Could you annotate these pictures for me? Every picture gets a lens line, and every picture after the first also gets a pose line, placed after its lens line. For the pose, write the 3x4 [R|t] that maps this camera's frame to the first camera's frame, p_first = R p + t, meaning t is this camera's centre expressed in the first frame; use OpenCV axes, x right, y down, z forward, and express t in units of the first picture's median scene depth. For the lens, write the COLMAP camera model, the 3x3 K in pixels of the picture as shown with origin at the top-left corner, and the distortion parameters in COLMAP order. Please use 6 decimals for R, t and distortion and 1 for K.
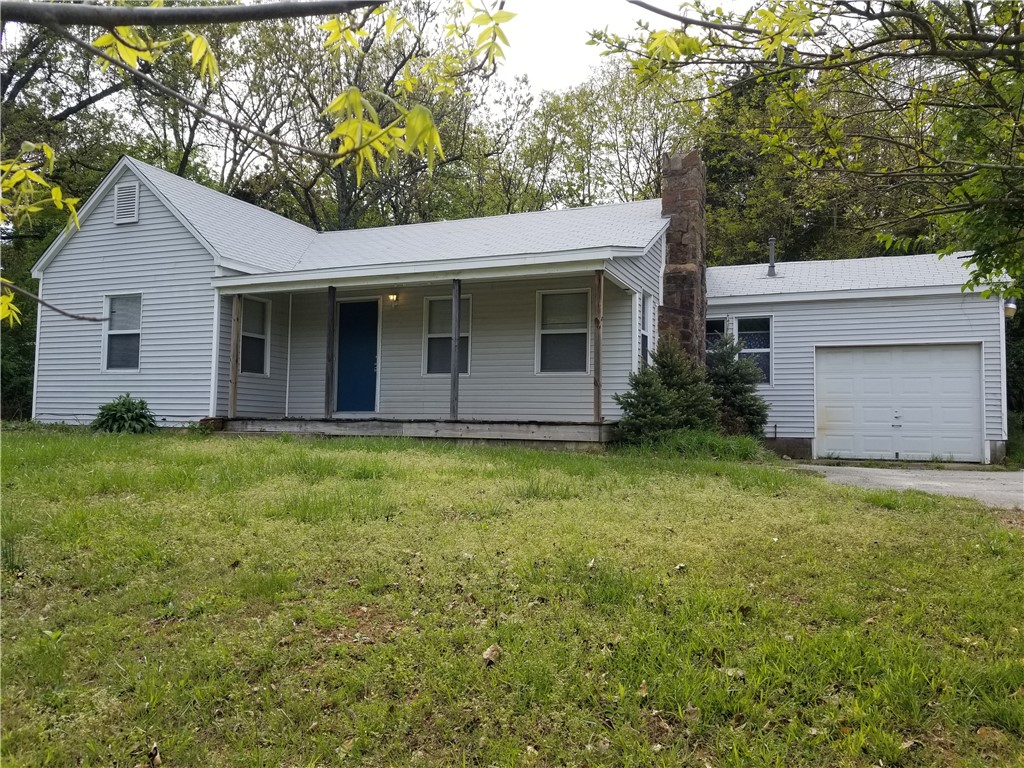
lens RADIAL K [[802.2, 0, 517.5], [0, 802.2, 383.9], [0, 0, 1]] dist [0.039214, -0.066487]
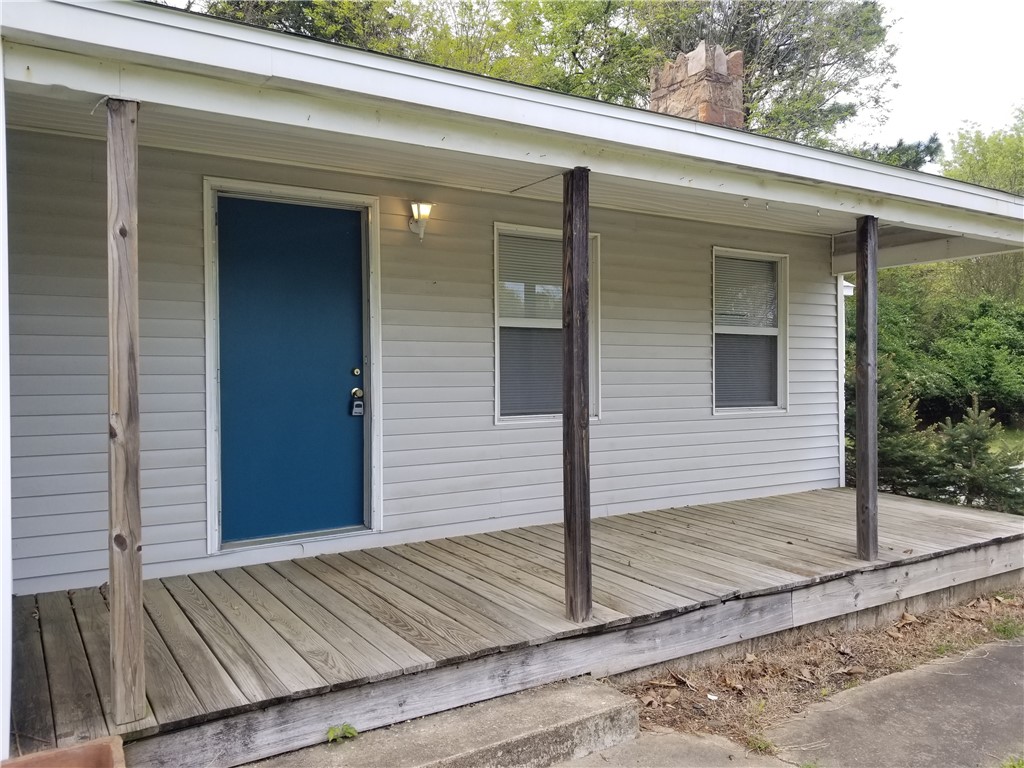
lens RADIAL K [[802.2, 0, 512.2], [0, 802.2, 385.9], [0, 0, 1]] dist [0.039214, -0.066487]
pose [[0.579441, -0.032850, 0.814352, -0.438384], [-0.035649, 0.997210, 0.065592, -0.055032], [-0.814234, -0.067038, 0.576653, 0.765167]]
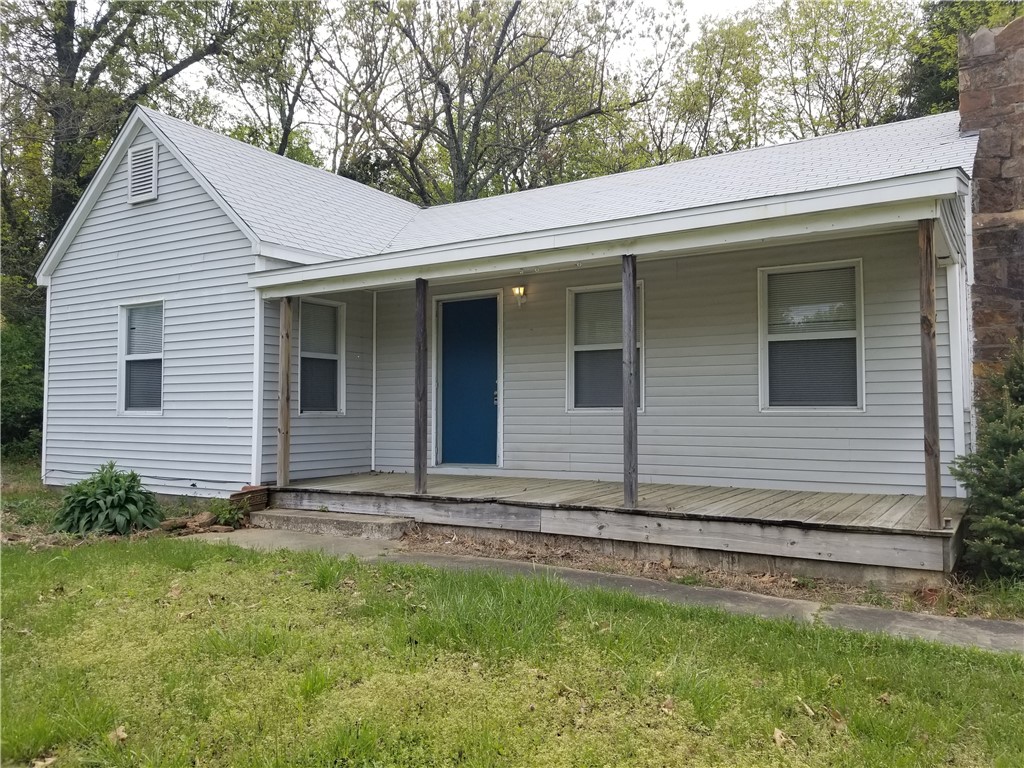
lens RADIAL K [[802.2, 0, 508.6], [0, 802.2, 380.5], [0, 0, 1]] dist [0.039214, -0.066487]
pose [[0.984719, -0.024971, -0.172350, -0.054417], [0.027489, 0.999547, 0.012242, -0.044084], [0.171967, -0.016792, 0.984960, 0.364511]]
